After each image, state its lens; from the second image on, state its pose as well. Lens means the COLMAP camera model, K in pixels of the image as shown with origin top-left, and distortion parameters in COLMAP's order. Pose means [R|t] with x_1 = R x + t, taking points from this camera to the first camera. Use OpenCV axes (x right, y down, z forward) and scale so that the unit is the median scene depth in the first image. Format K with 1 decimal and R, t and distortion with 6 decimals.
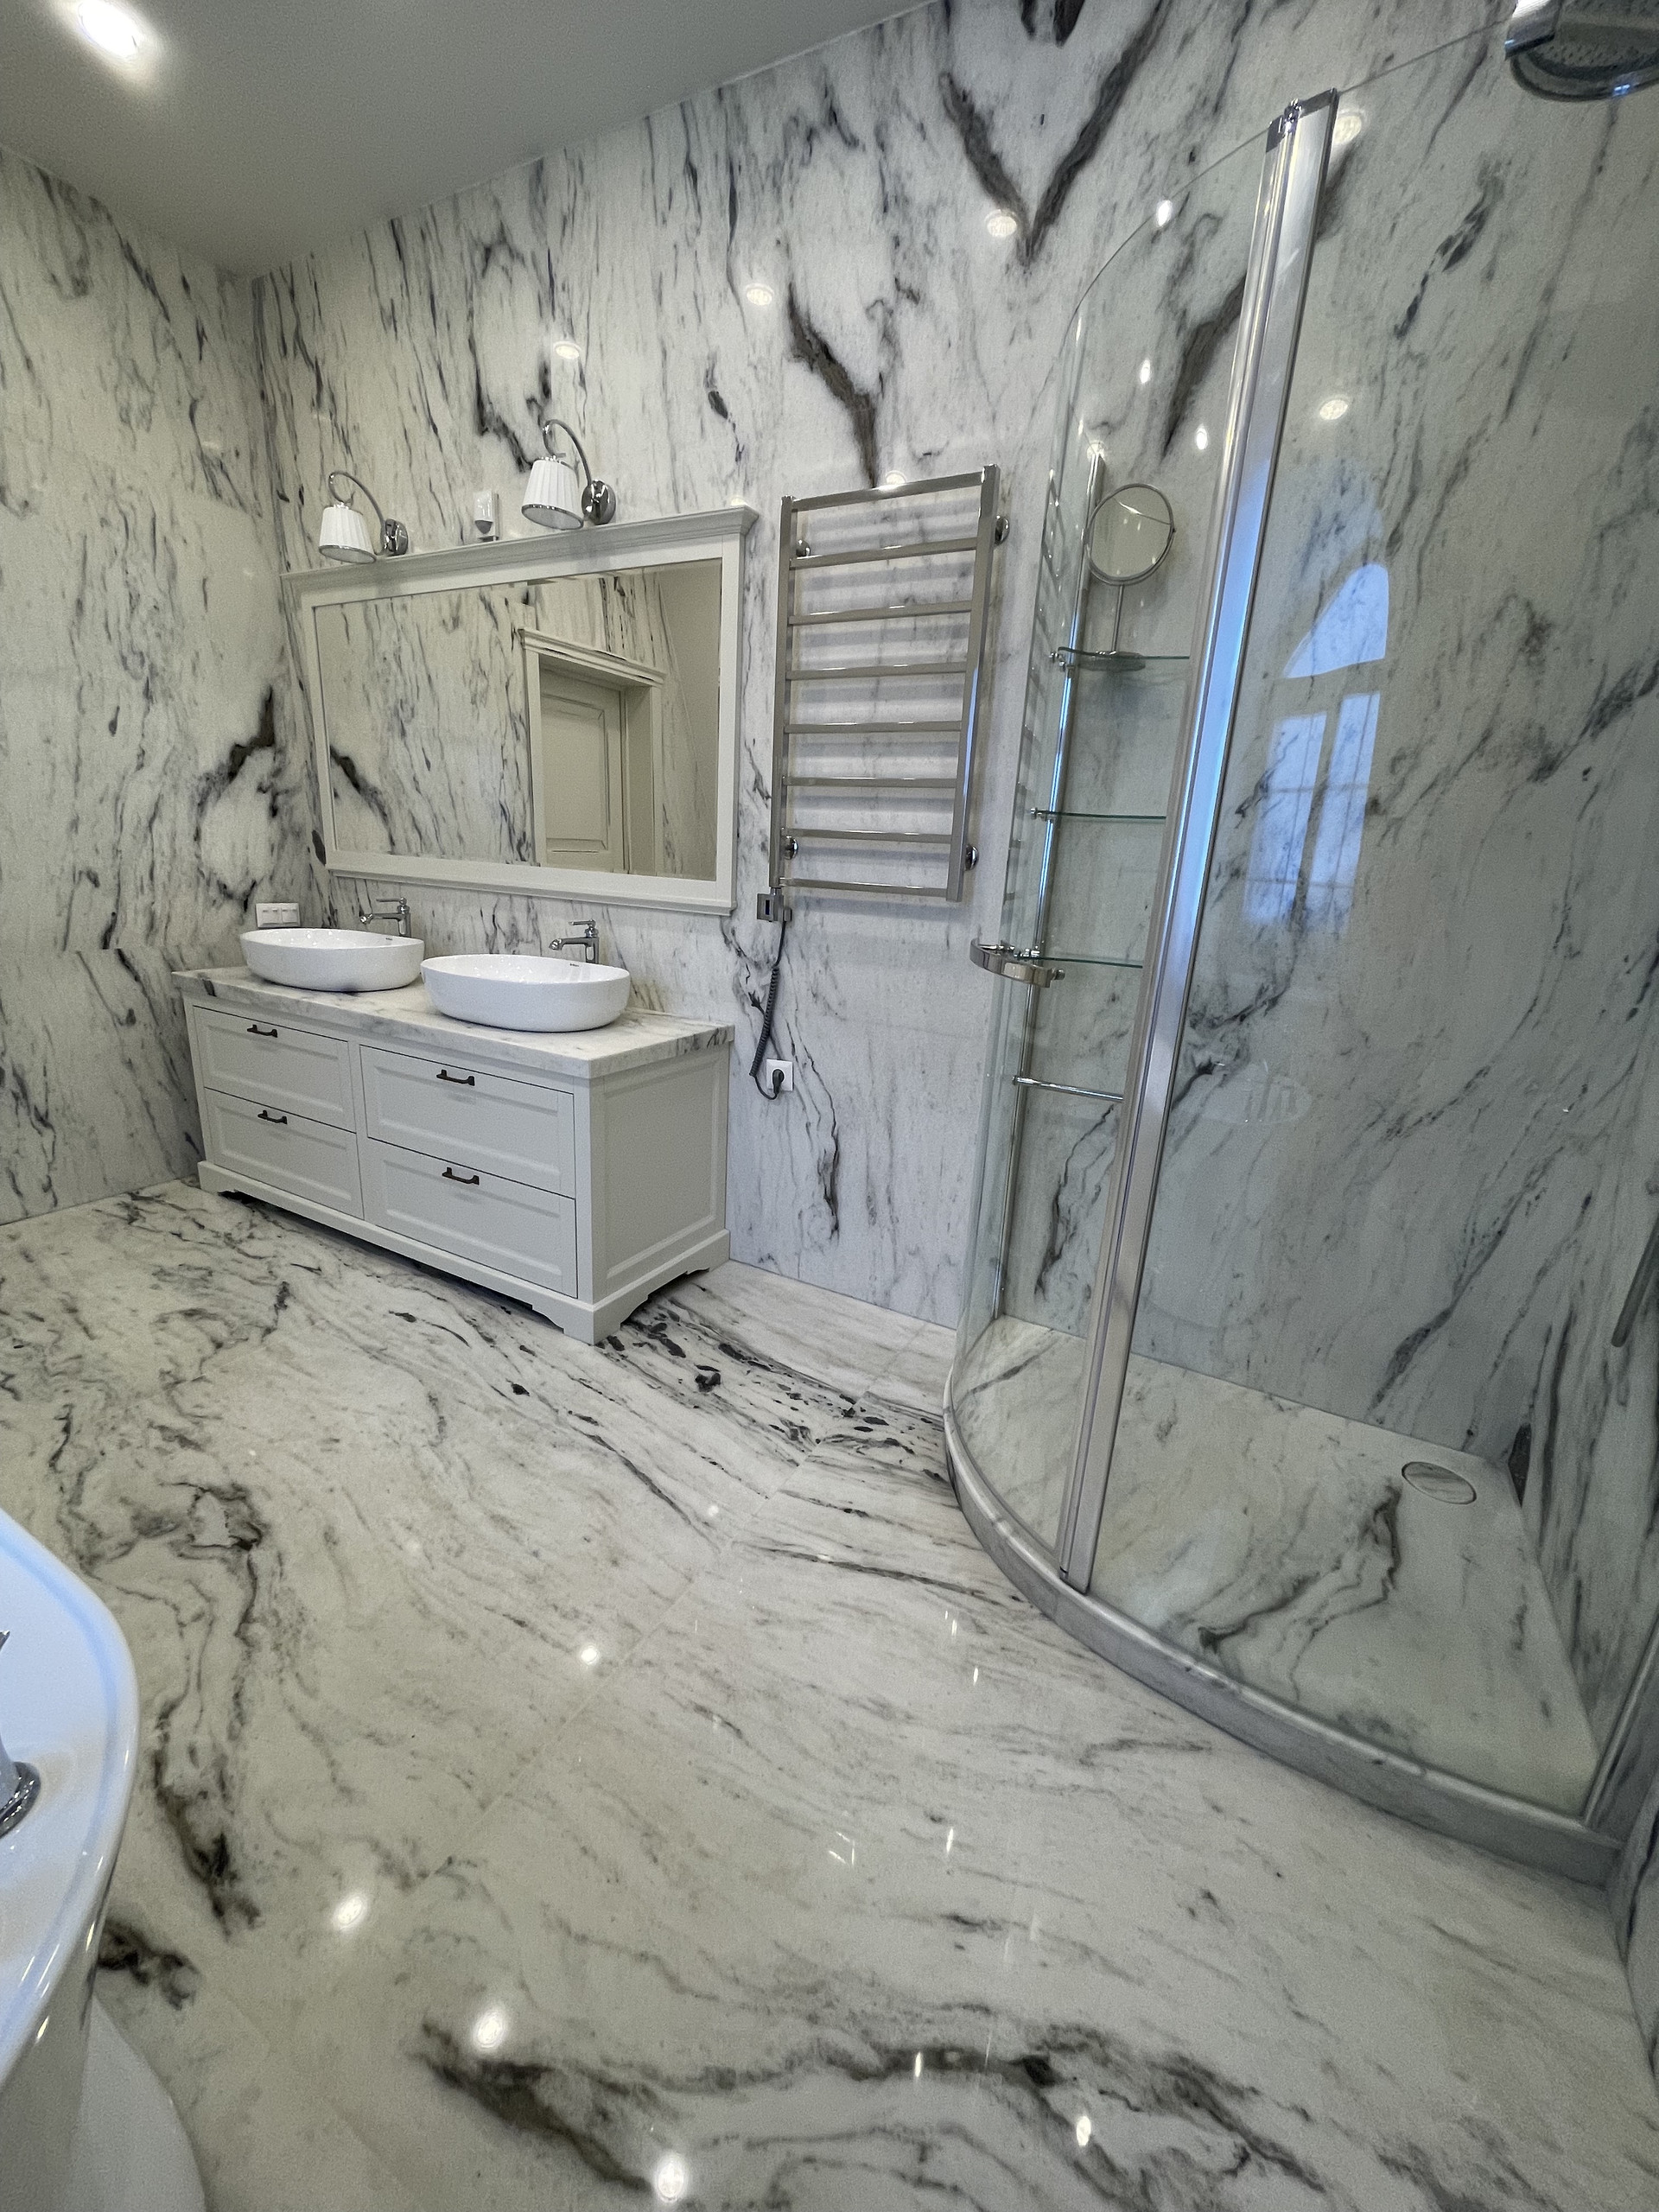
lens RADIAL K [[894.9, 0, 828.6], [0, 894.9, 1104.1], [0, 0, 1]] dist [-0.001065, 0.001597]
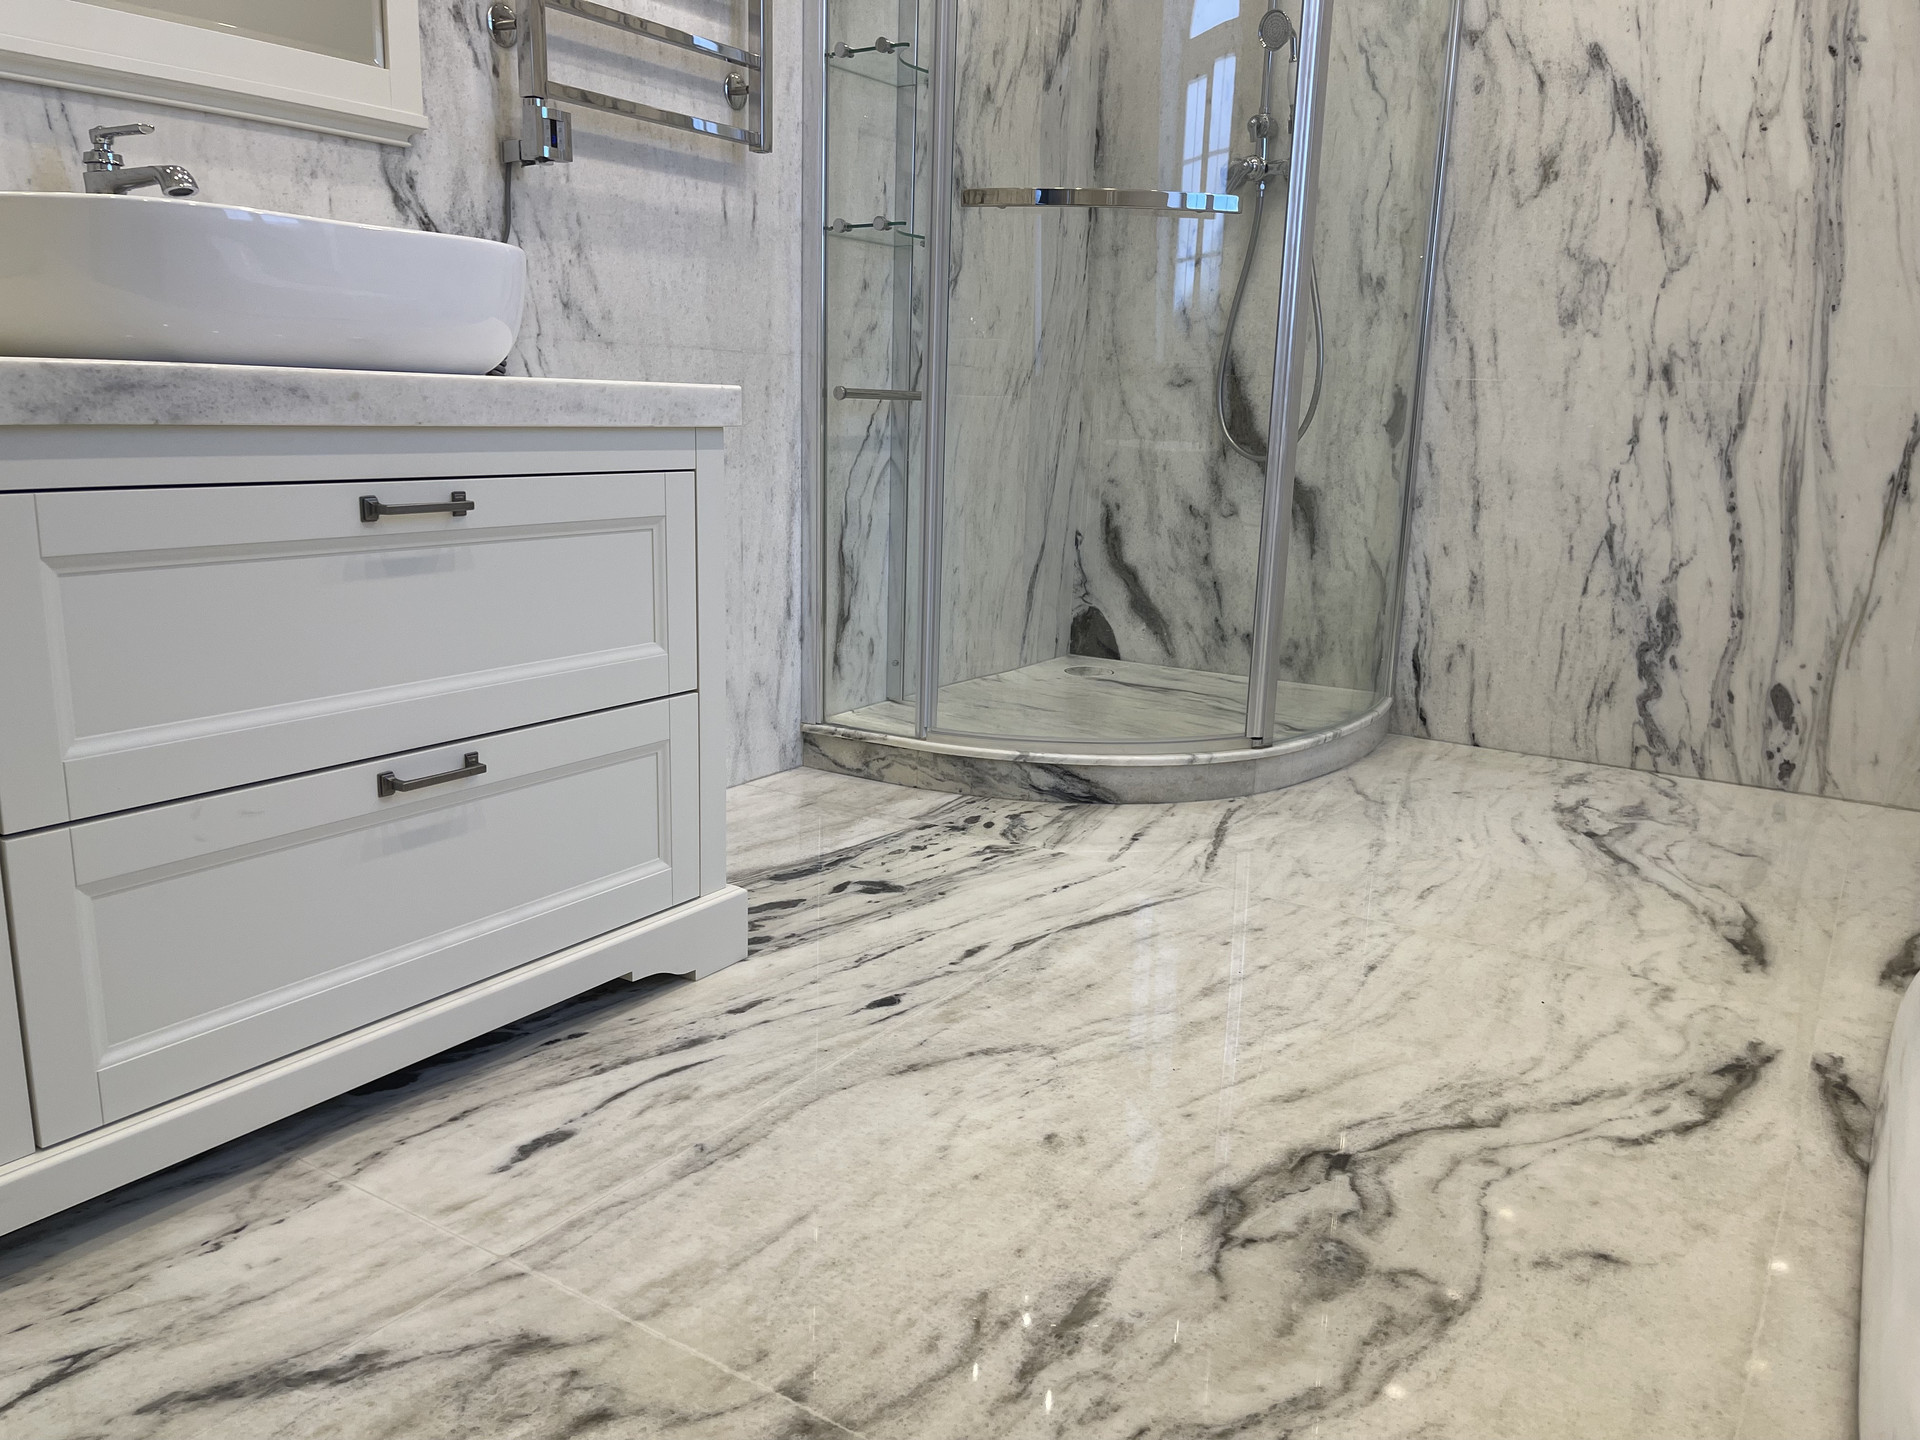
lens RADIAL K [[1445.8, 0, 958.8], [0, 1445.8, 727.4], [0, 0, 1]] dist [0.063412, -0.082985]
pose [[0.076843, -0.271404, 0.959393, -0.929456], [0.248984, 0.936976, 0.245119, -0.032226], [-0.965454, 0.220038, 0.139575, 0.654226]]
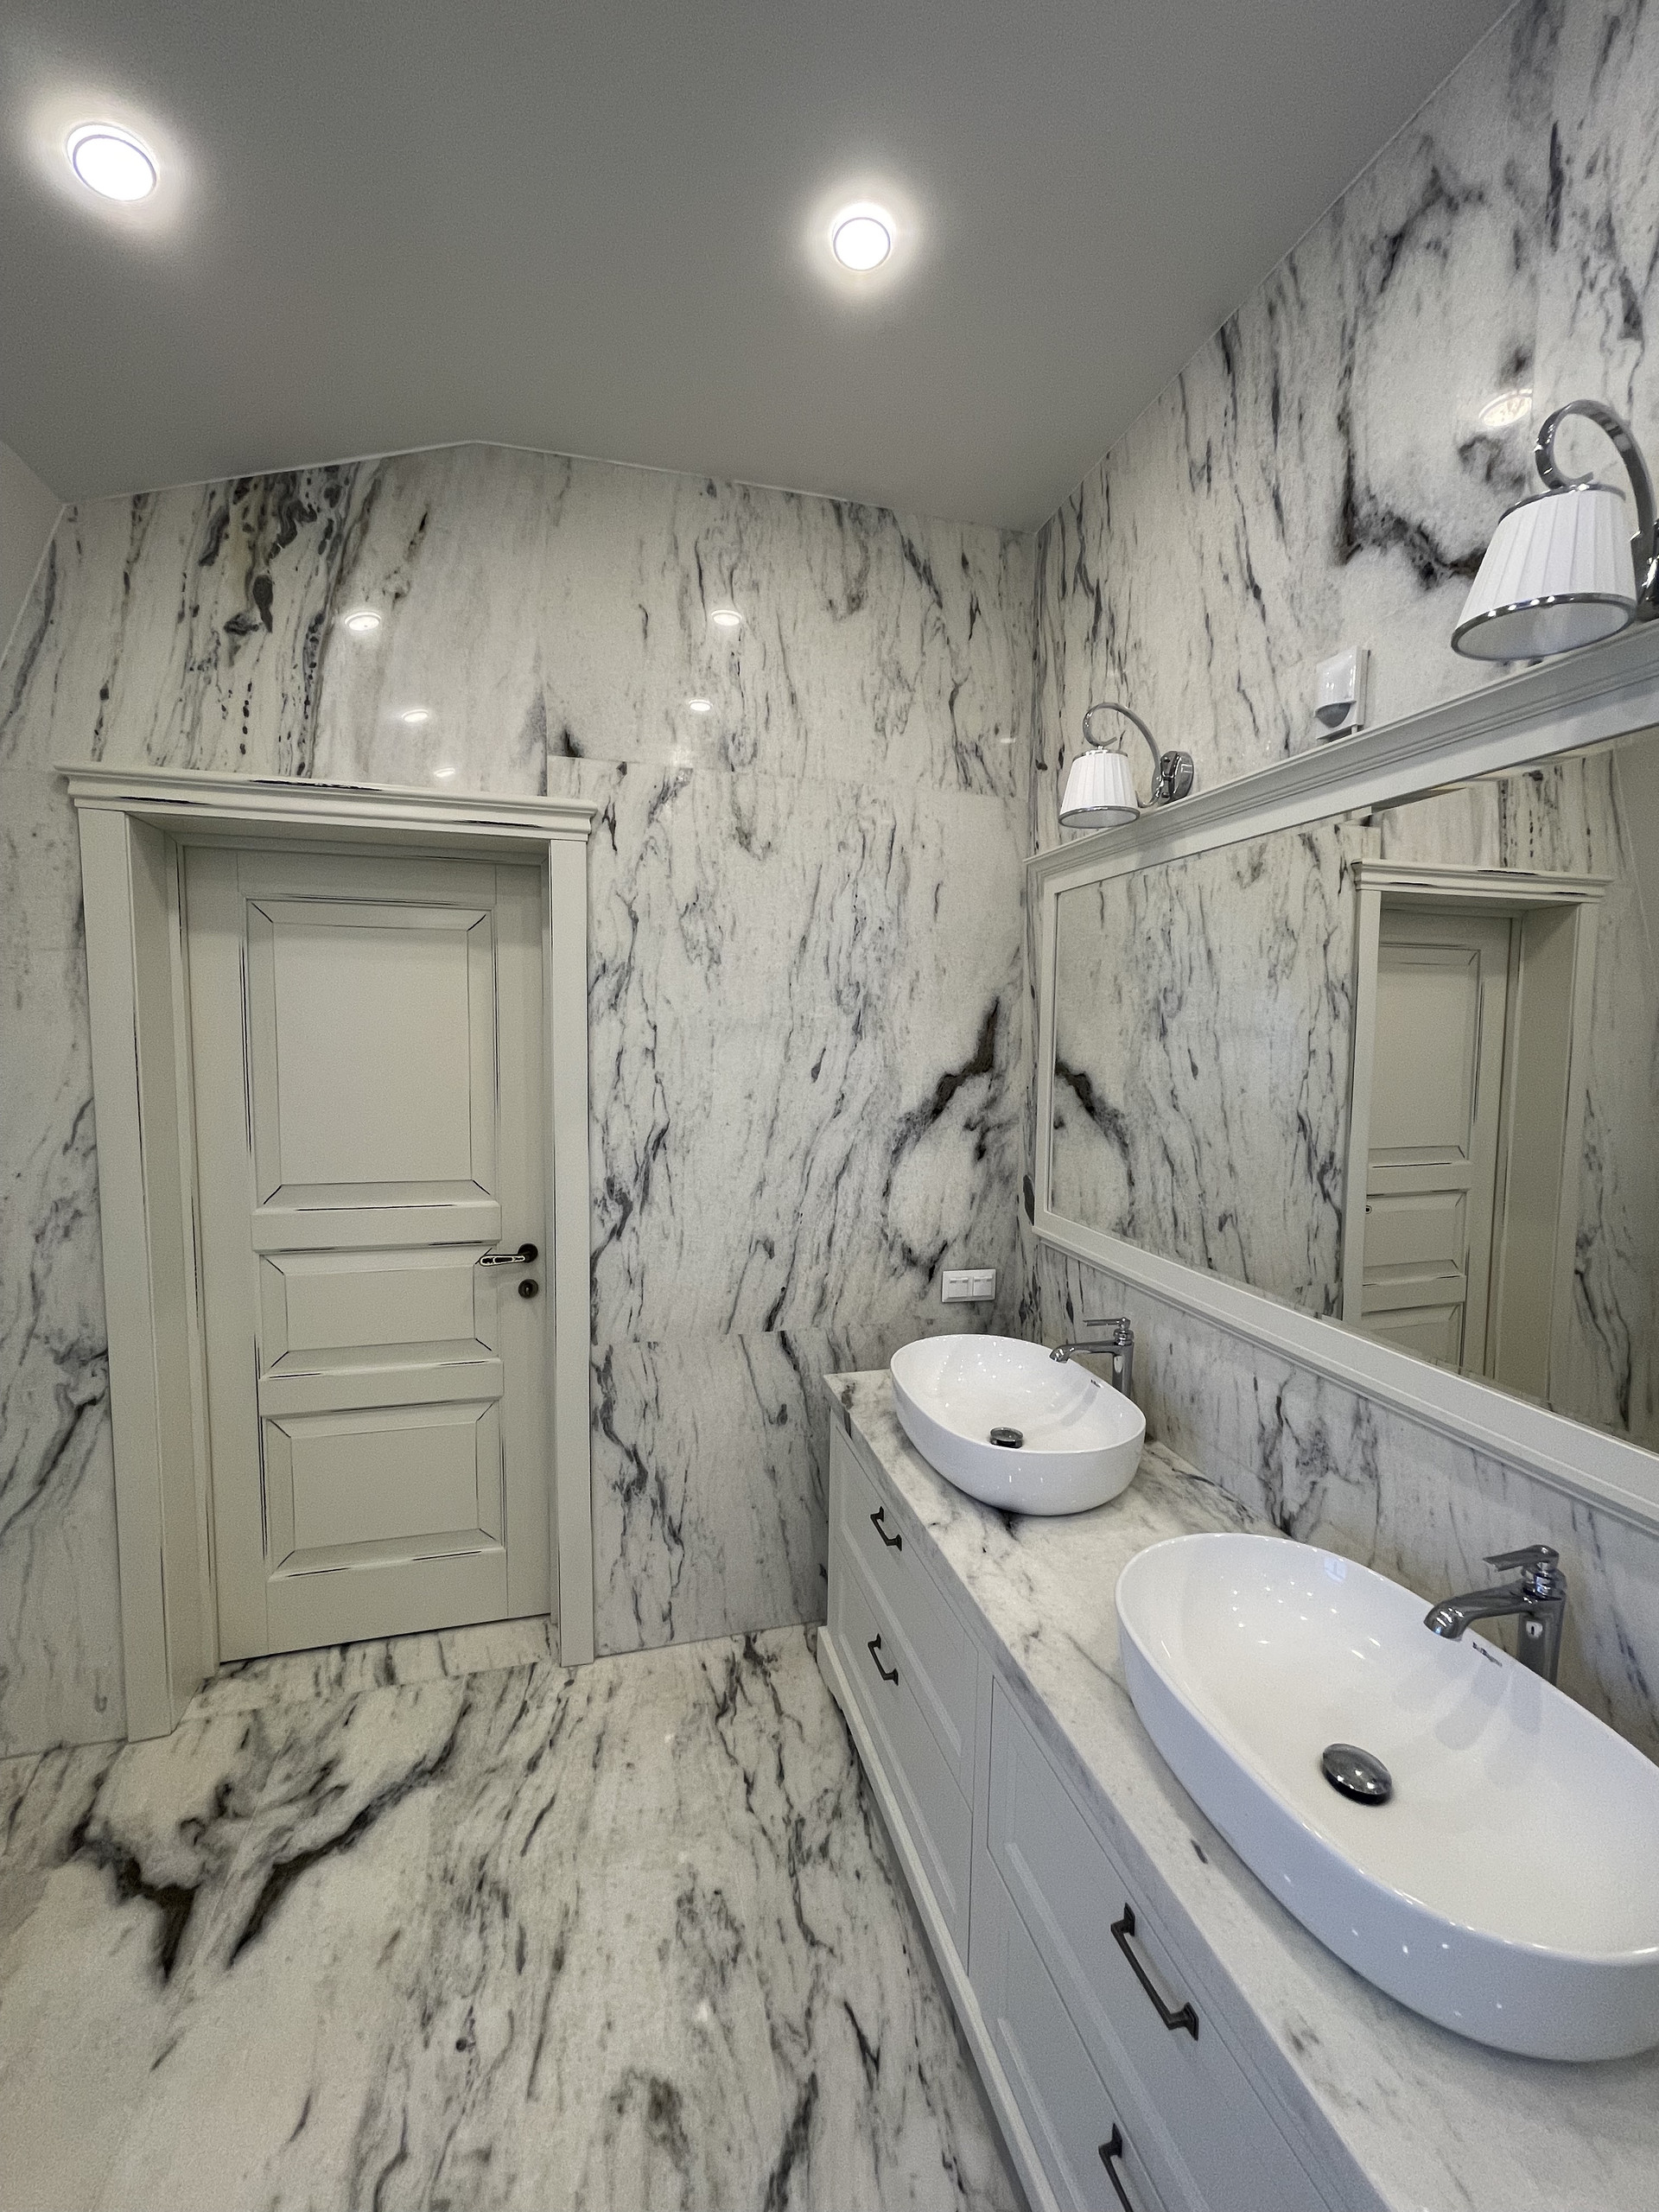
lens RADIAL K [[894.9, 0, 821.0], [0, 894.9, 1103.7], [0, 0, 1]] dist [-0.001065, 0.001597]
pose [[0.692077, 0.012655, -0.721713, -0.214243], [-0.173873, 0.973328, -0.149666, -0.292412], [0.700570, 0.229067, 0.675818, 0.488850]]
